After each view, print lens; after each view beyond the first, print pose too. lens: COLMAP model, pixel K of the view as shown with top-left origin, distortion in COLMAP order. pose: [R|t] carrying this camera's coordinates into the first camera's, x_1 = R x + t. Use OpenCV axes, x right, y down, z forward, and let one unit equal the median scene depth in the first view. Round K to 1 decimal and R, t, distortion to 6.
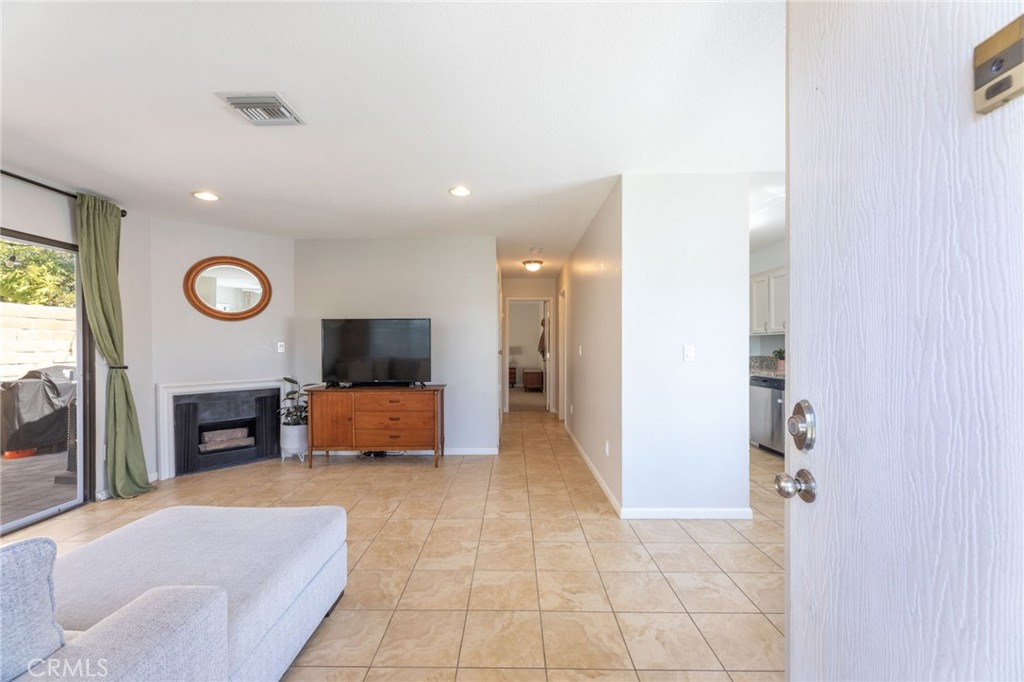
lens RADIAL K [[414.9, 0, 506.4], [0, 414.9, 344.6], [0, 0, 1]] dist [-0.004217, -0.000219]
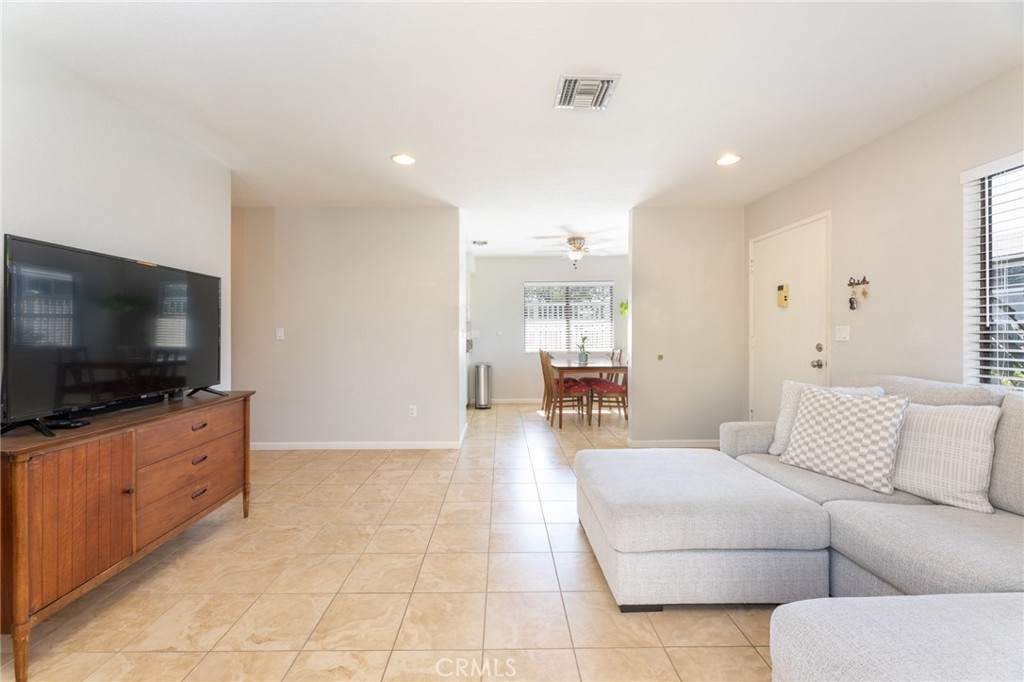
lens RADIAL K [[414.9, 0, 507.9], [0, 414.9, 334.3], [0, 0, 1]] dist [-0.004217, -0.000219]
pose [[-0.042113, 0.004051, 0.999105, -0.964592], [0.000732, 0.999992, -0.004024, 0.023982], [-0.999113, 0.000562, -0.042116, 0.741192]]
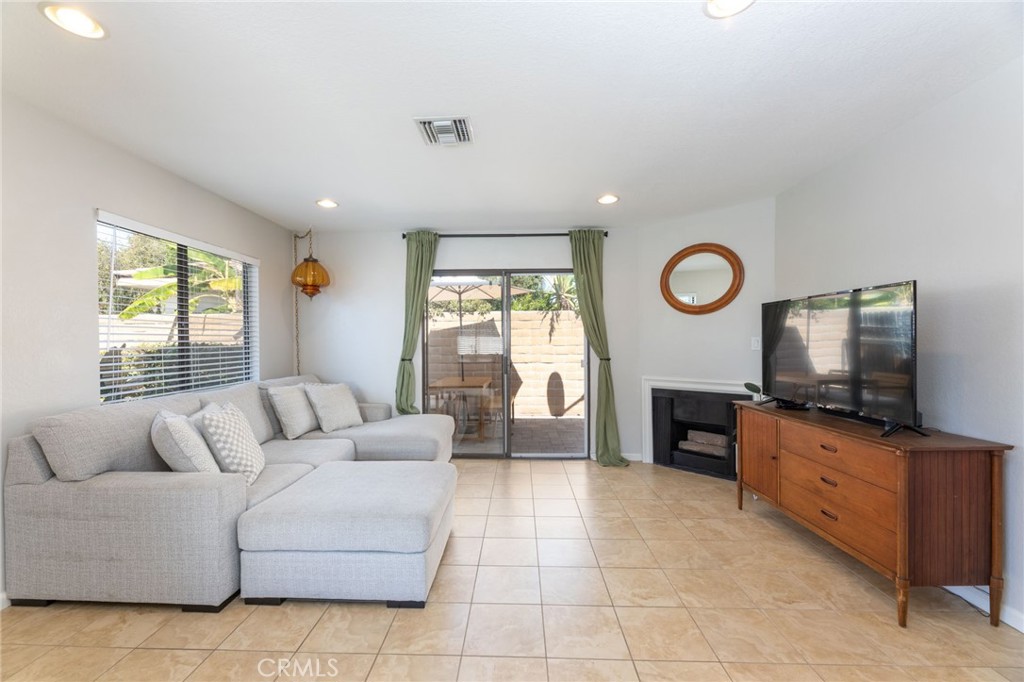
lens RADIAL K [[414.9, 0, 497.6], [0, 414.9, 346.0], [0, 0, 1]] dist [-0.004217, -0.000219]
pose [[-0.026501, 0.016099, -0.999519, 0.315223], [0.007277, 0.999847, 0.015911, -0.006422], [0.999622, -0.006852, -0.026614, 0.699247]]
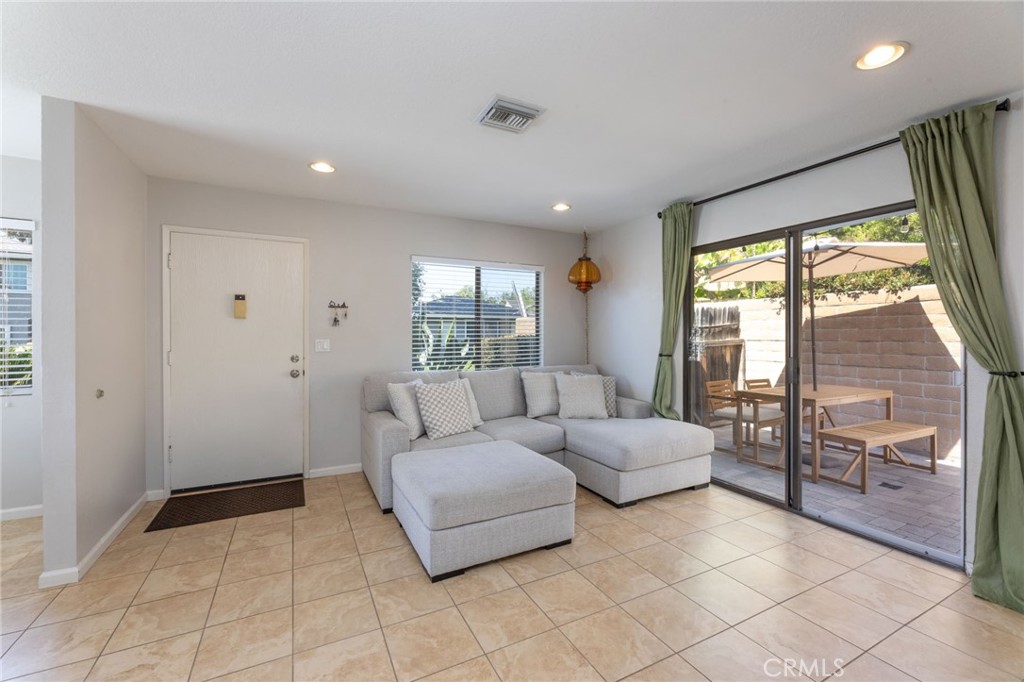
lens RADIAL K [[414.9, 0, 509.3], [0, 414.9, 336.3], [0, 0, 1]] dist [-0.004217, -0.000219]
pose [[-0.878422, 0.008786, -0.477805, -0.044987], [0.007780, 0.999961, 0.004085, -0.004928], [0.477823, -0.000129, -0.878456, 1.160235]]
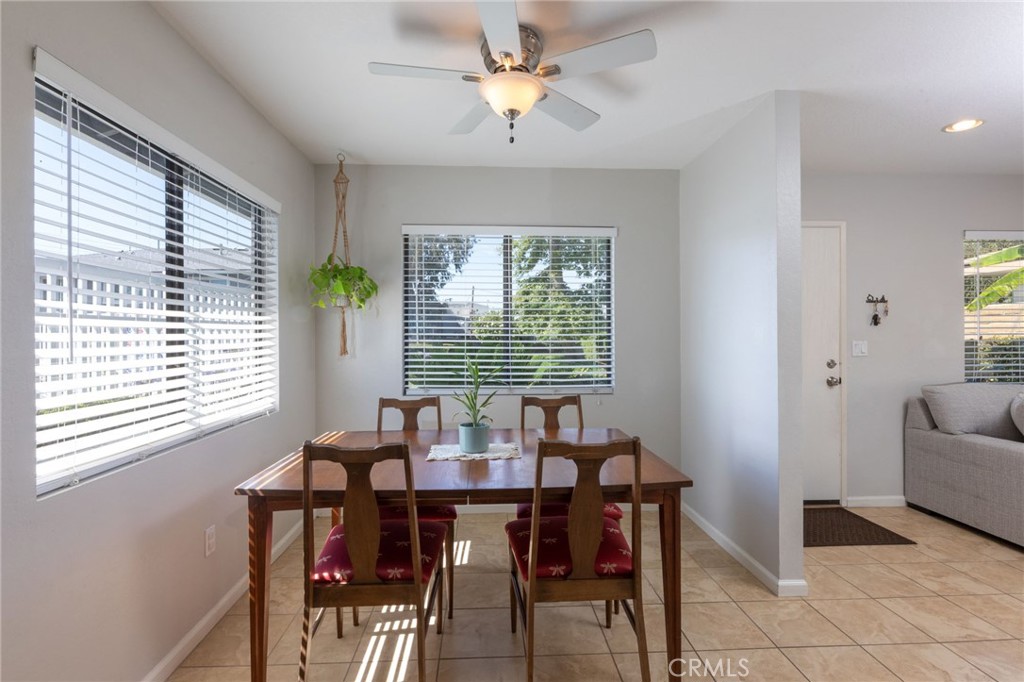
lens RADIAL K [[487.8, 0, 521.2], [0, 487.8, 340.0], [0, 0, 1]] dist [0.016404, -0.001712]
pose [[-0.996171, 0.012966, -0.086464, 0.670034], [0.012490, 0.999904, 0.006041, -0.014096], [0.086534, 0.004938, -0.996237, 0.977520]]
